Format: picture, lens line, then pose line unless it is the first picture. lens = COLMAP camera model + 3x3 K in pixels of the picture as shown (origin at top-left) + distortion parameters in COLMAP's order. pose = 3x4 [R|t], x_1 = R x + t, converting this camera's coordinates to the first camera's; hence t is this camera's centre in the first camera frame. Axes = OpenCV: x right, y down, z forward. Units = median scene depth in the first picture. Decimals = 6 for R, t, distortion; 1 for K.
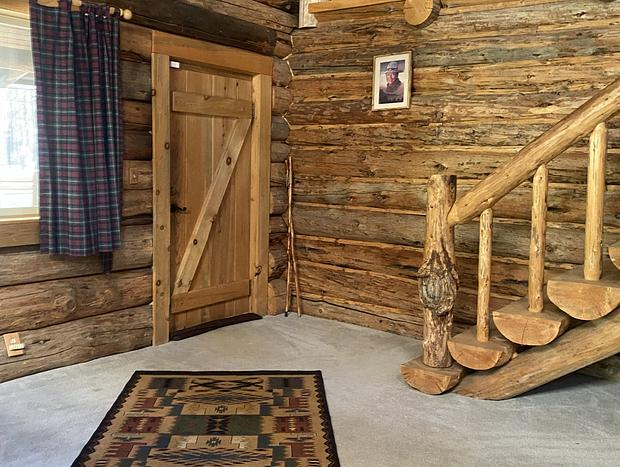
lens RADIAL K [[625.0, 0, 310.0], [0, 625.0, 233.5], [0, 0, 1]] dist [-0.000730, -0.000483]
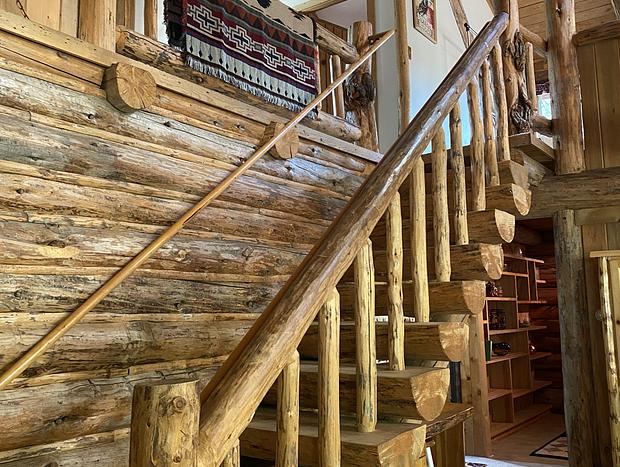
lens RADIAL K [[625.0, 0, 310.0], [0, 625.0, 233.5], [0, 0, 1]] dist [-0.000730, -0.000483]
pose [[-0.008601, 0.101263, 0.994822, -0.221821], [0.137587, 0.985517, -0.099126, -0.123462], [-0.990452, 0.136022, -0.022409, 0.778490]]
